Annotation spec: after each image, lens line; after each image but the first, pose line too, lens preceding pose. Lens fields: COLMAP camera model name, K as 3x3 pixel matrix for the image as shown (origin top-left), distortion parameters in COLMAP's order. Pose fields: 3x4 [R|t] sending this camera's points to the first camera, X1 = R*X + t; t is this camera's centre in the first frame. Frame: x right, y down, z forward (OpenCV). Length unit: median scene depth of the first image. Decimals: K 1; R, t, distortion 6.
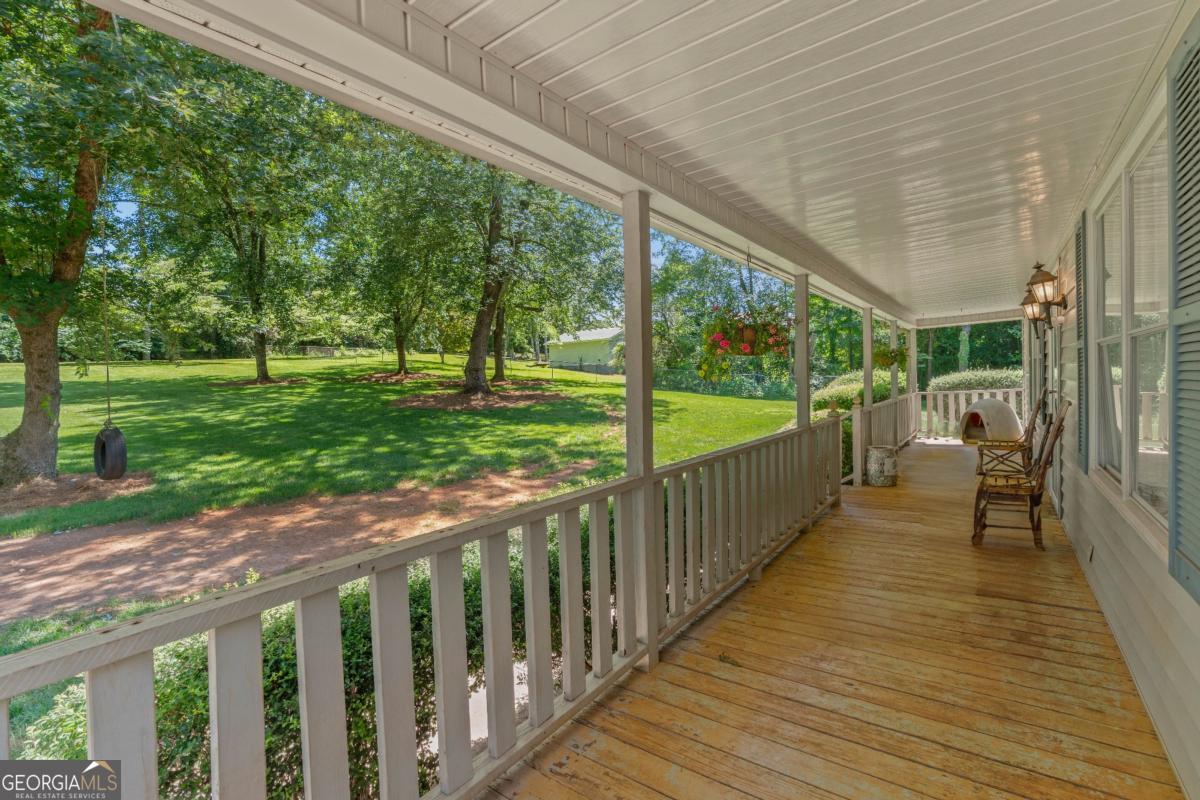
lens RADIAL K [[544.3, 0, 599.3], [0, 544.3, 396.0], [0, 0, 1]] dist [0.001903, 0.000342]
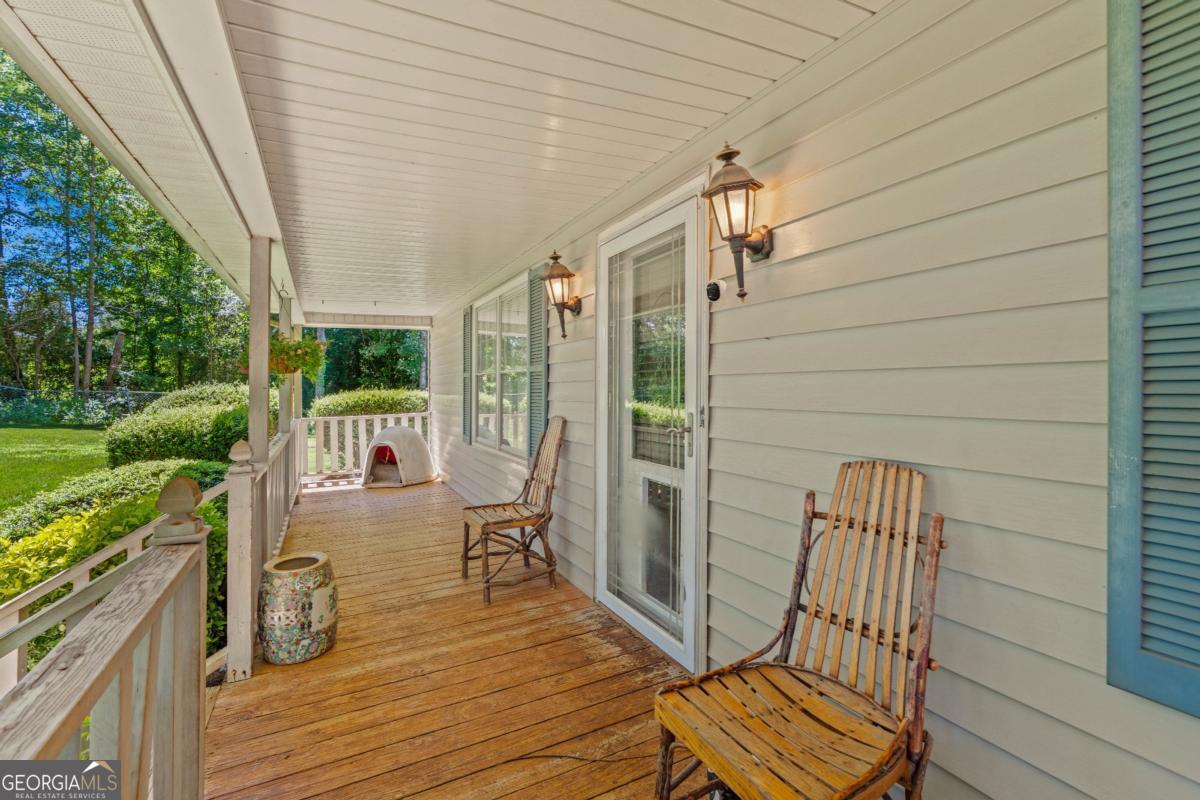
lens RADIAL K [[544.3, 0, 599.3], [0, 544.3, 396.0], [0, 0, 1]] dist [0.001903, 0.000342]
pose [[0.458599, 0.020267, 0.888412, 0.161671], [0.010887, 0.999537, -0.028422, -0.012463], [-0.888577, 0.022706, 0.458166, 0.391443]]
